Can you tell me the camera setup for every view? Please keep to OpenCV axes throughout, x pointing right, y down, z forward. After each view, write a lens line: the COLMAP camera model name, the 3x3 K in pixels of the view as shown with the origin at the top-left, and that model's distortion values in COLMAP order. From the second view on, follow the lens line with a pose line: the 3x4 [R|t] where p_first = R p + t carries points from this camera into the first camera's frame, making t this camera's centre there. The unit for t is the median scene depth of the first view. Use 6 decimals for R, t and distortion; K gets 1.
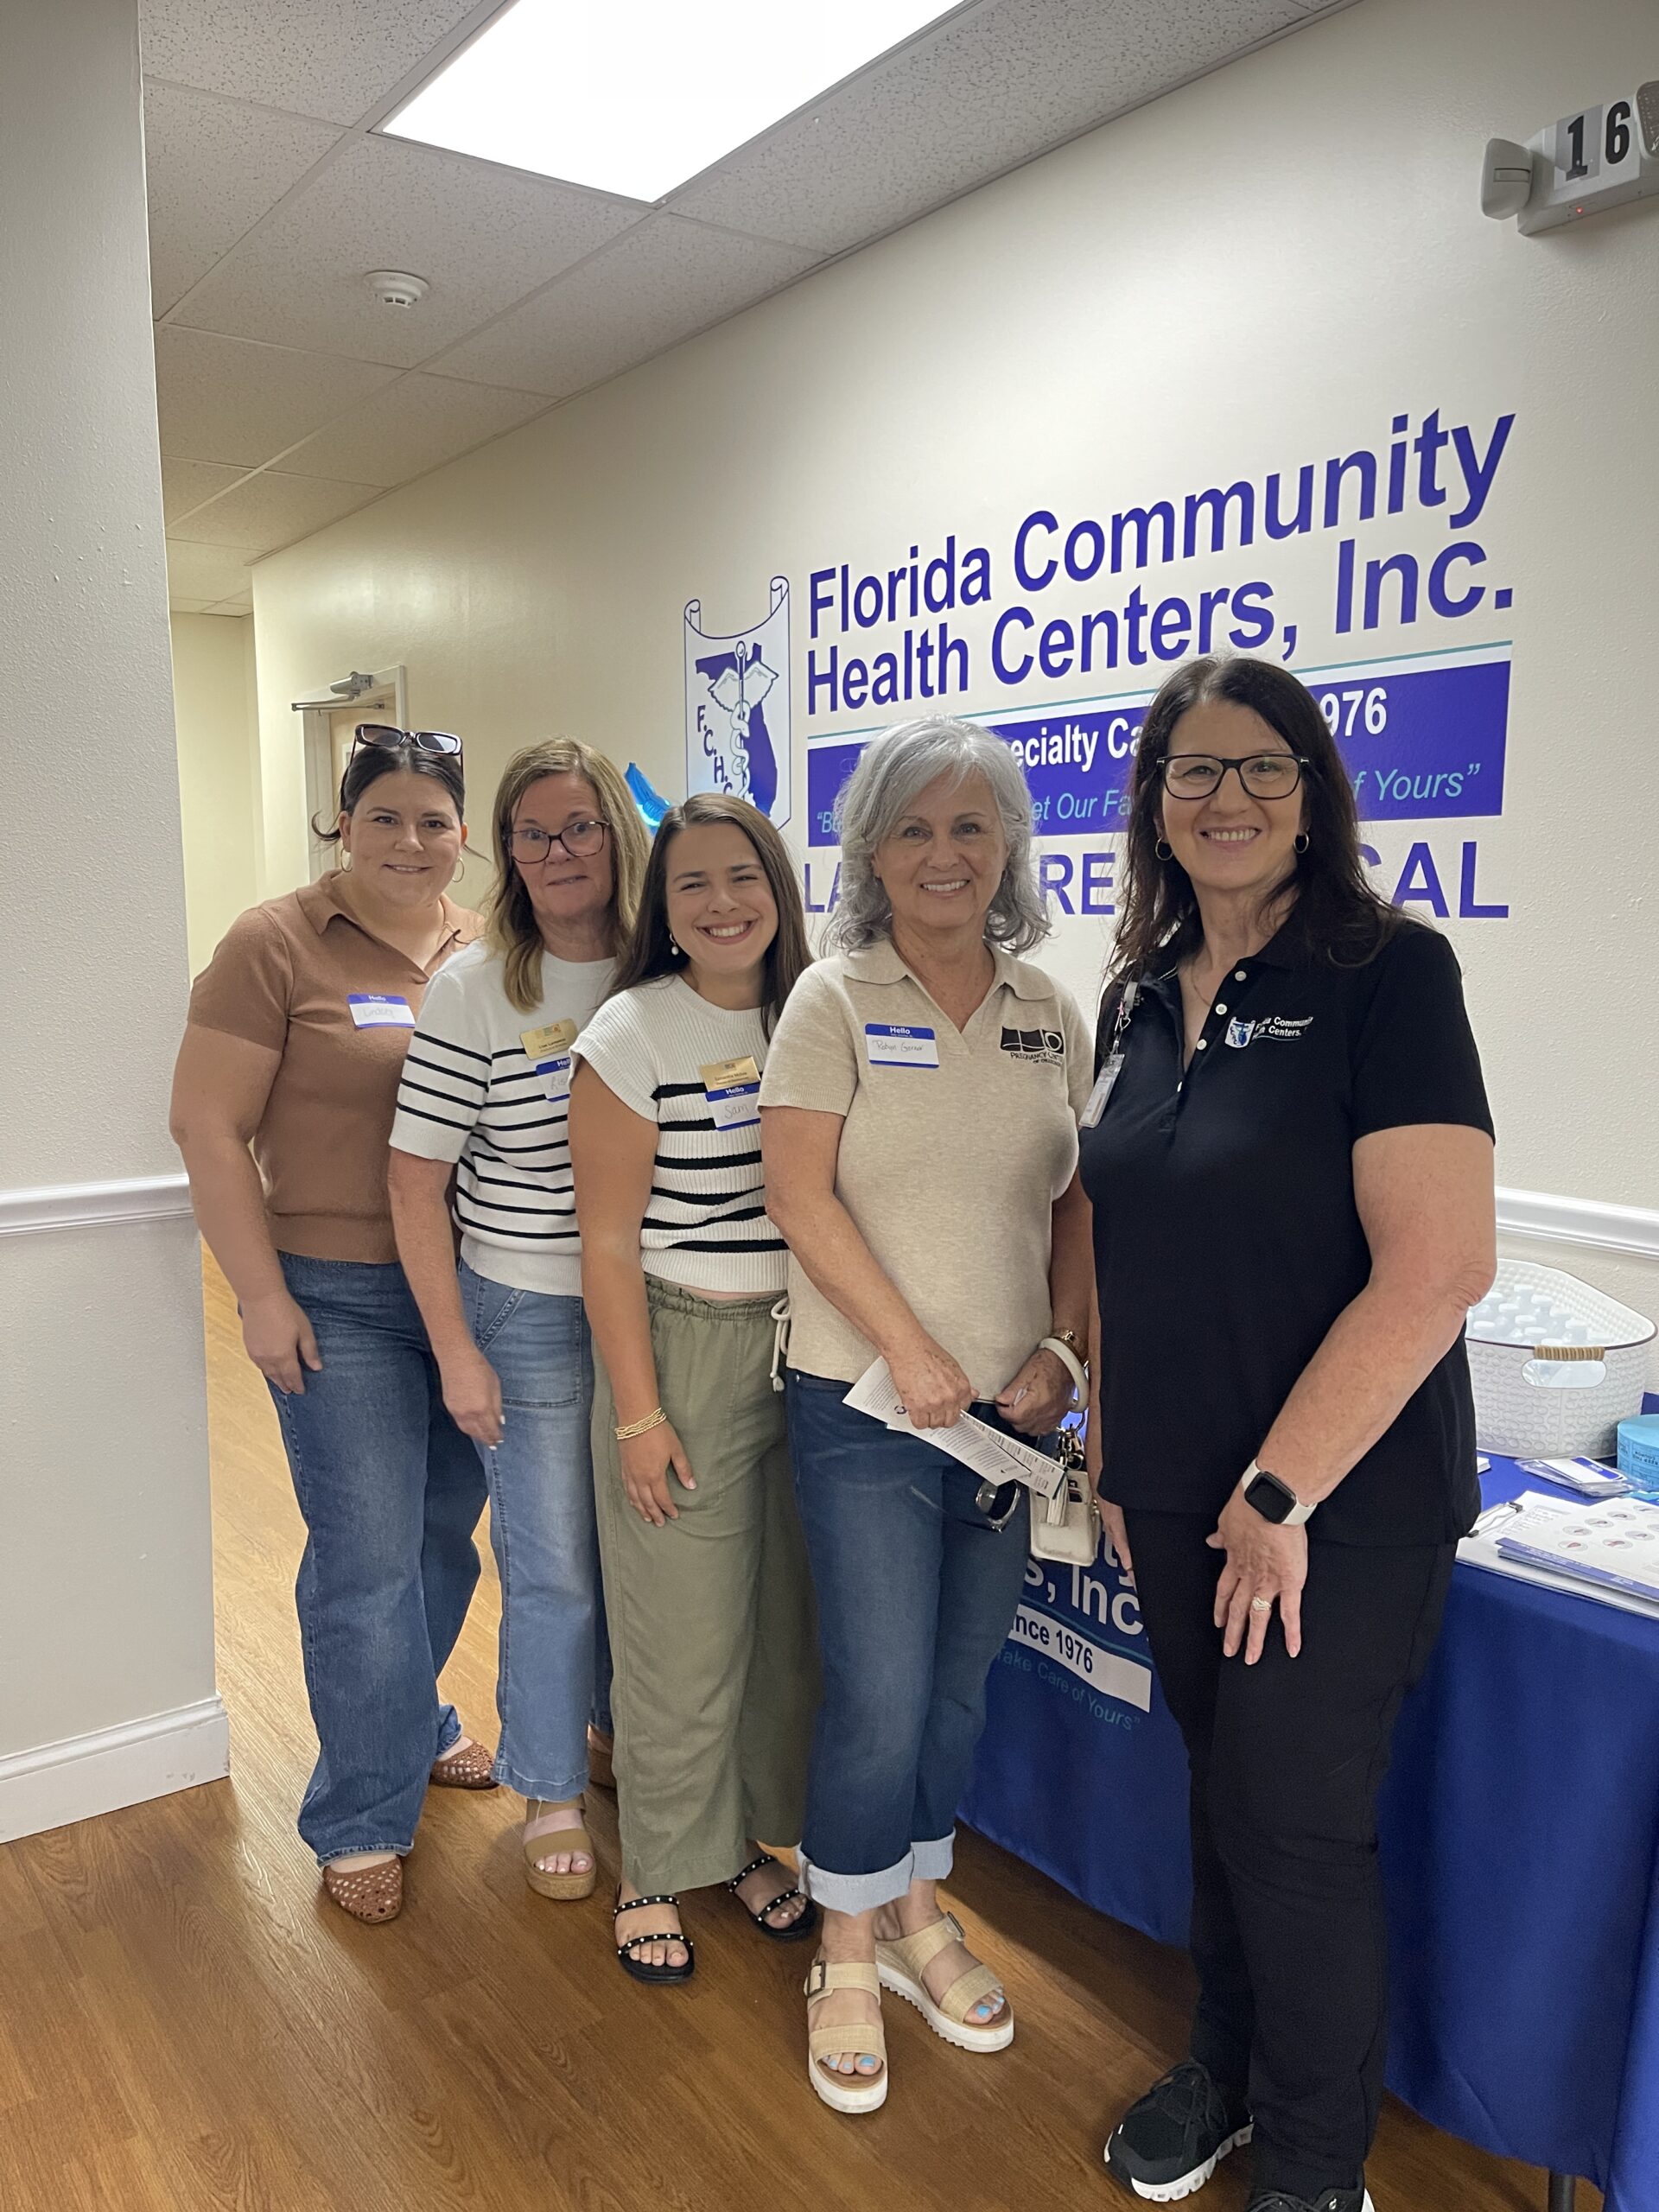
lens RADIAL K [[1654.9, 0, 806.1], [0, 1654.9, 1137.6], [0, 0, 1]] dist [0.038742, -0.055253]
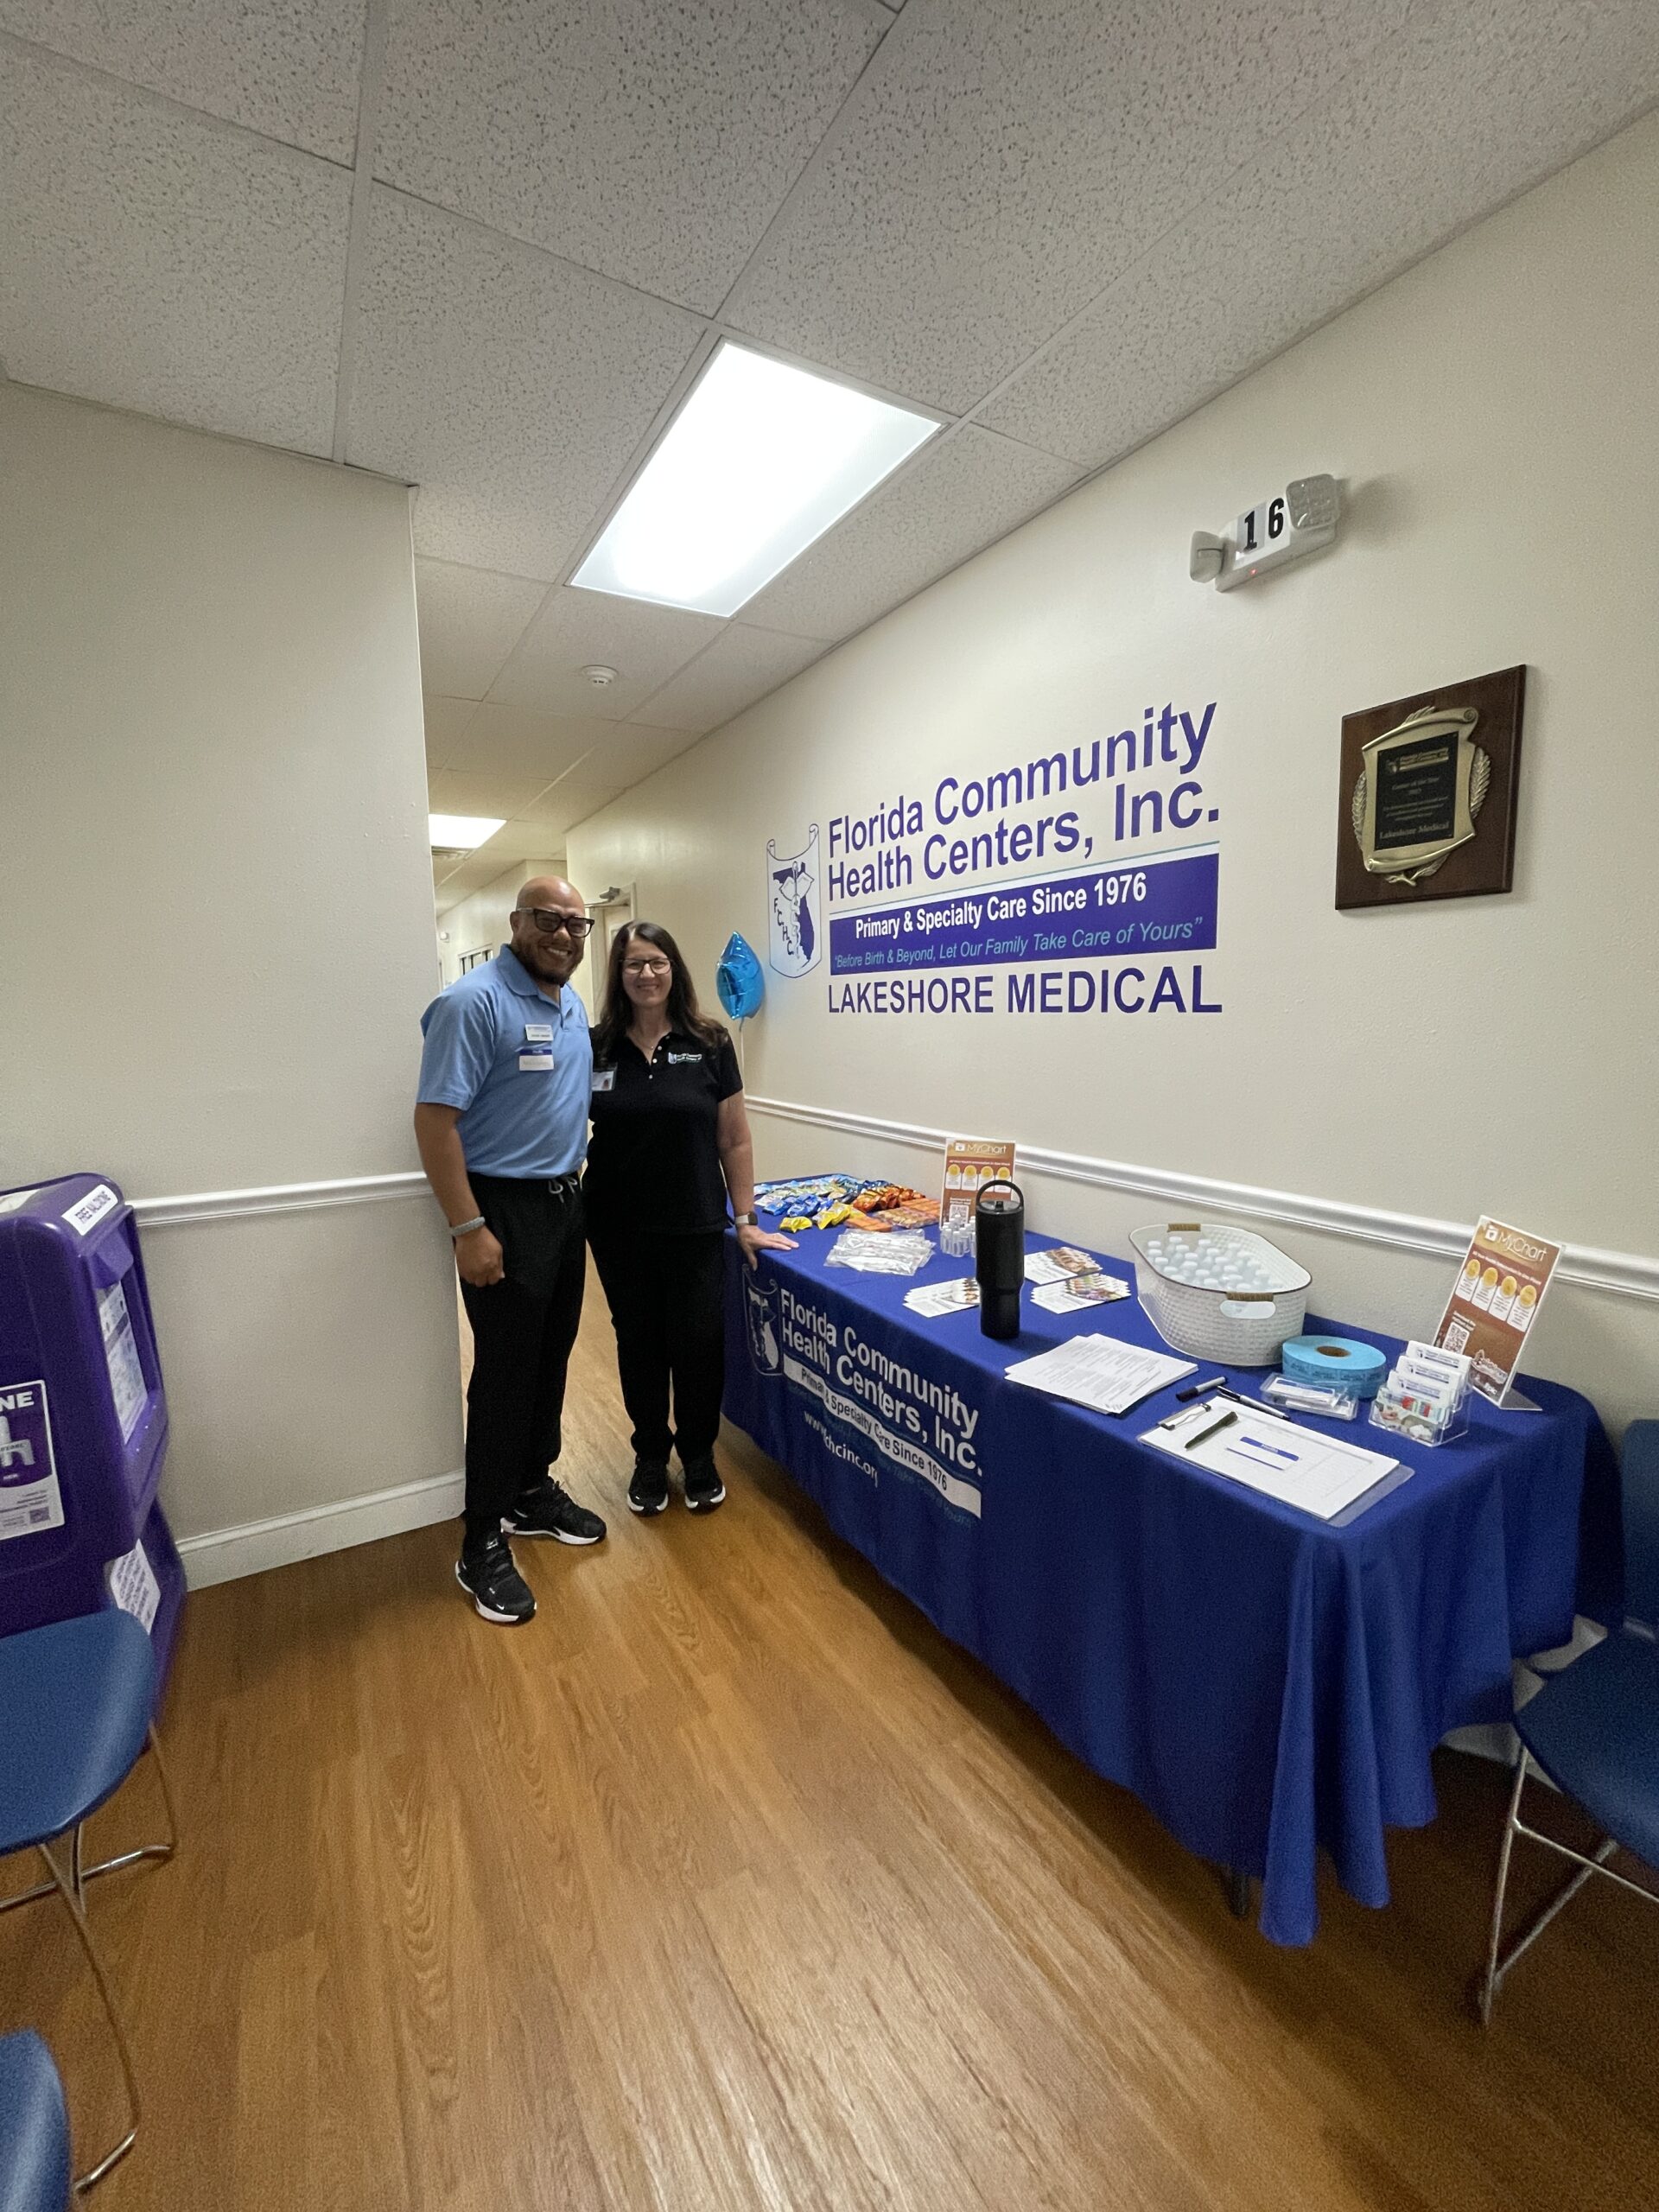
lens RADIAL K [[882.7, 0, 806.5], [0, 882.7, 1102.1], [0, 0, 1]] dist [-0.004284, 0.000561]
pose [[0.994619, -0.004394, -0.103505, 0.095325], [0.001100, 0.999492, -0.031855, -0.016696], [0.103593, 0.031570, 0.994119, 0.101172]]
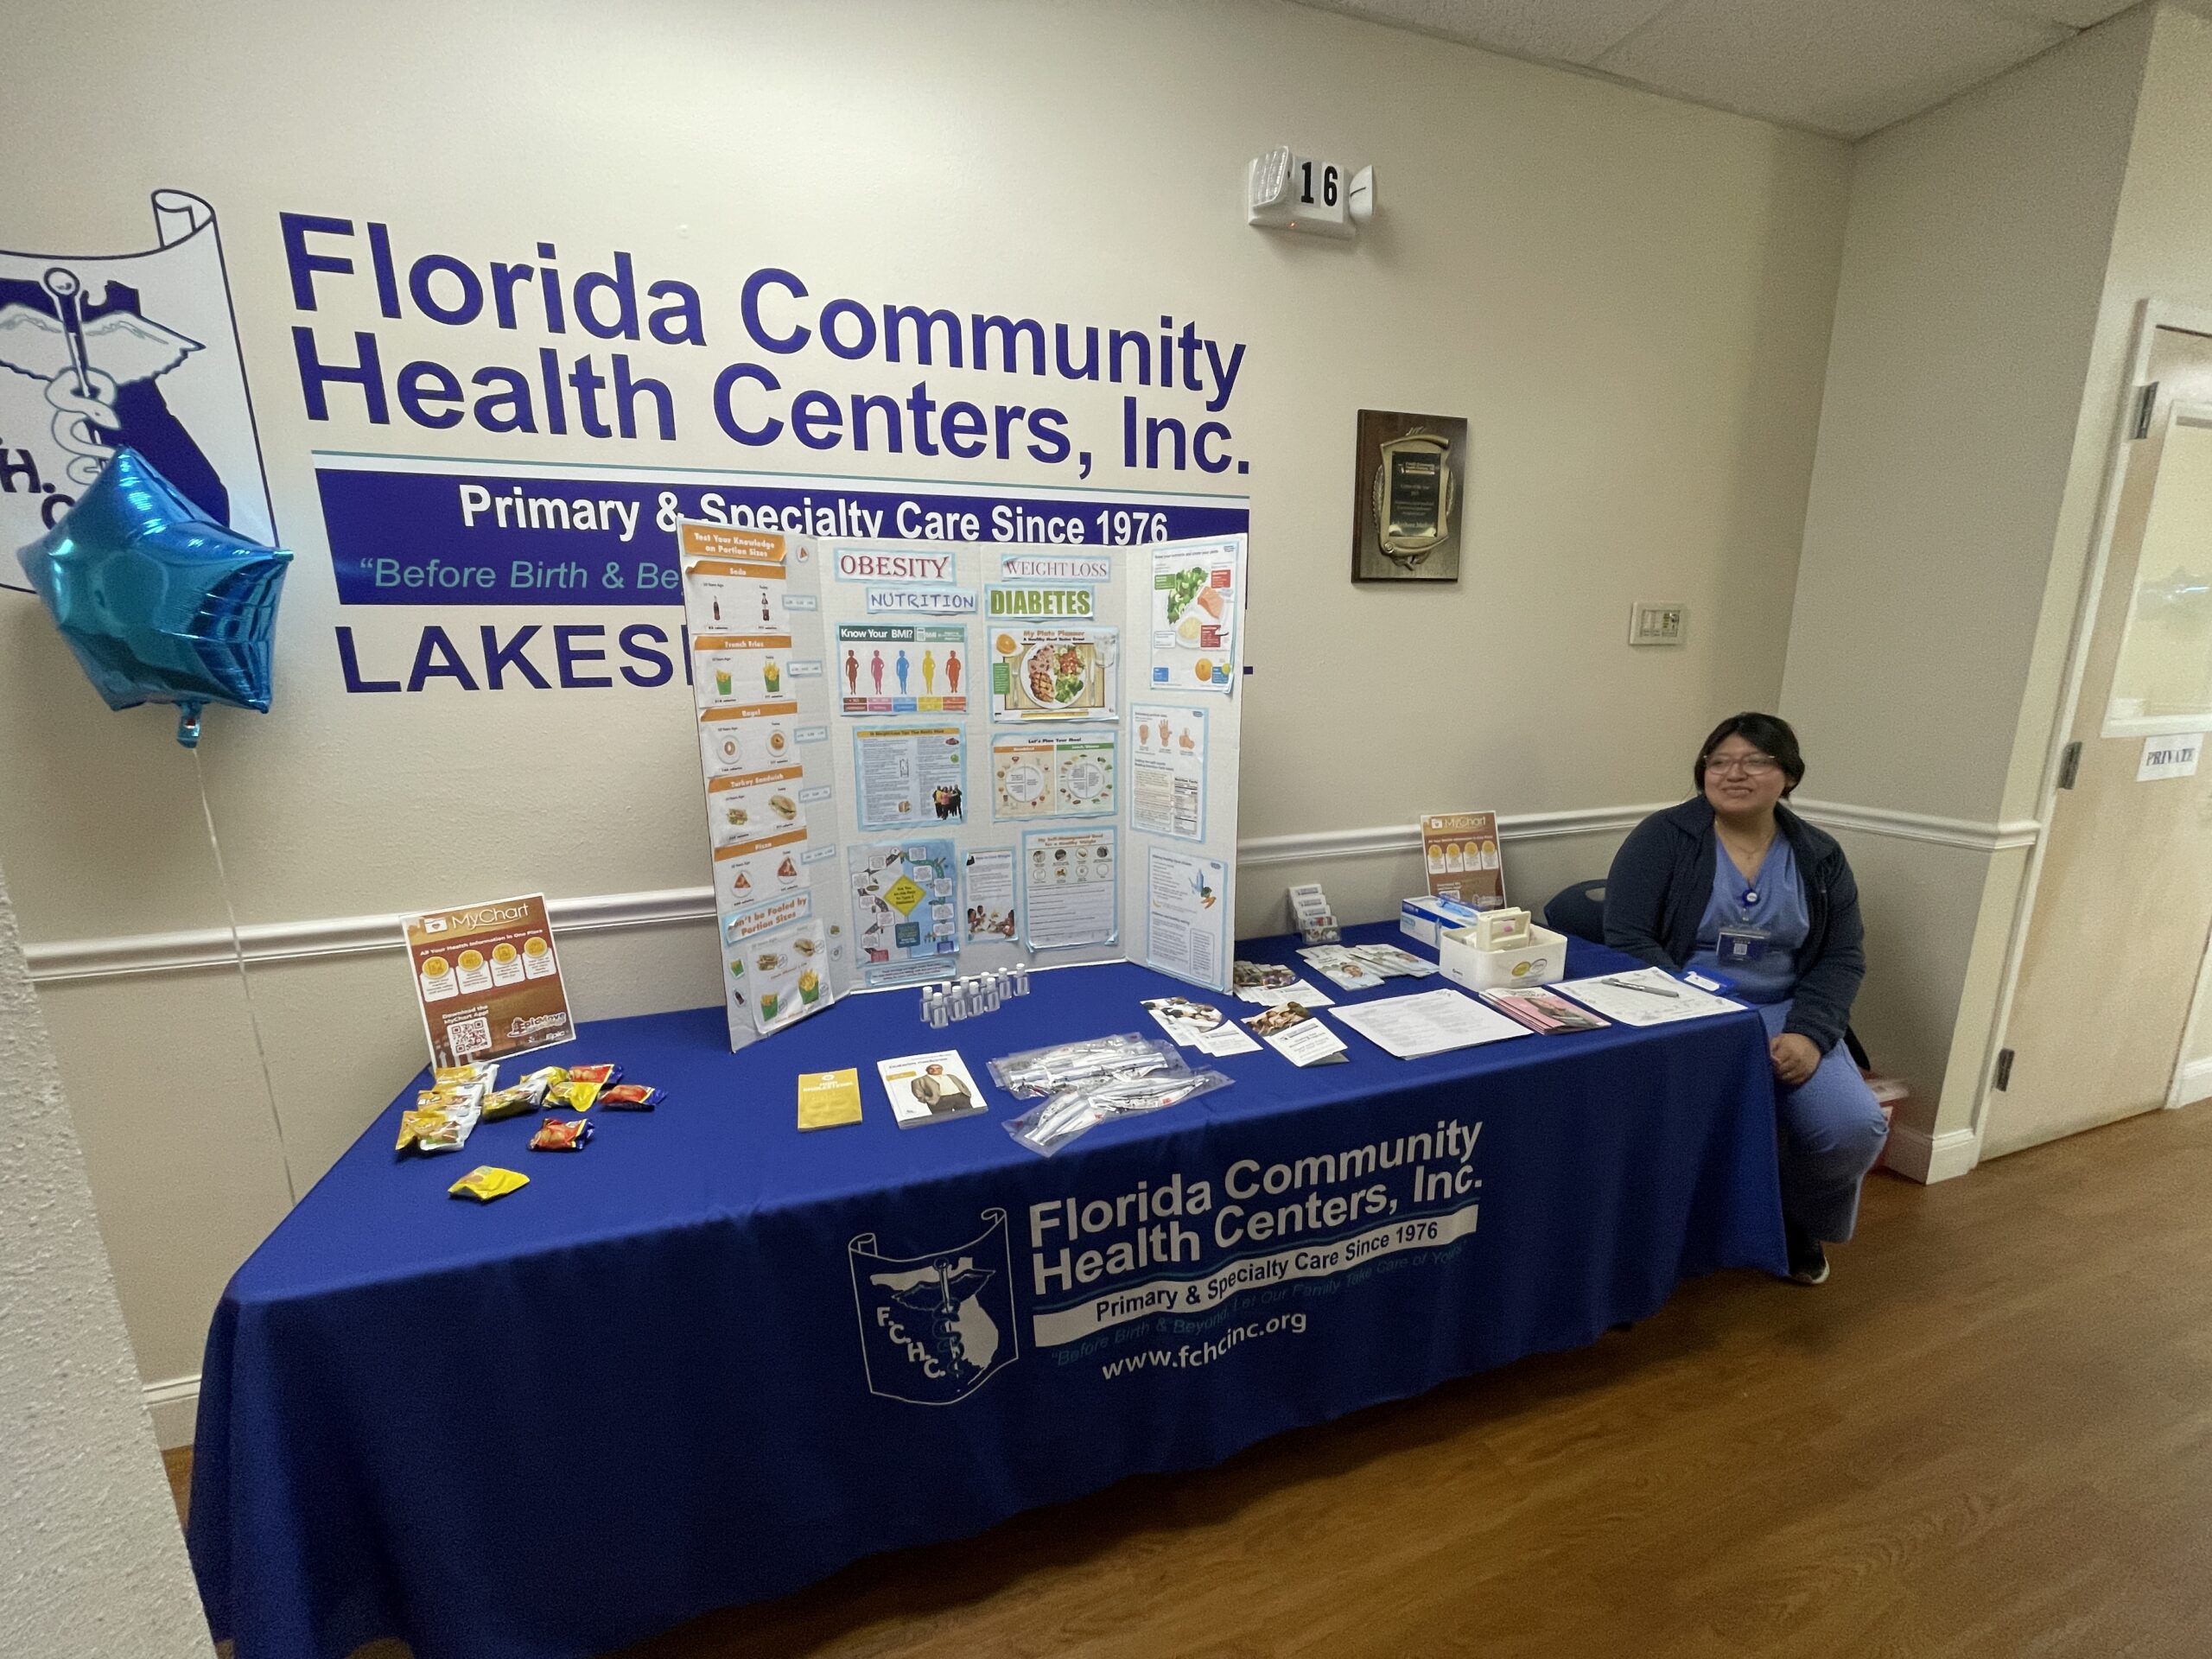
lens RADIAL K [[882.7, 0, 1098.5], [0, 882.7, 844.2], [0, 0, 1]] dist [-0.004284, 0.000561]
pose [[0.289319, -0.199350, 0.936245, -0.386632], [0.151517, 0.975281, 0.160840, -0.110276], [-0.945165, 0.095323, 0.312372, 0.751065]]
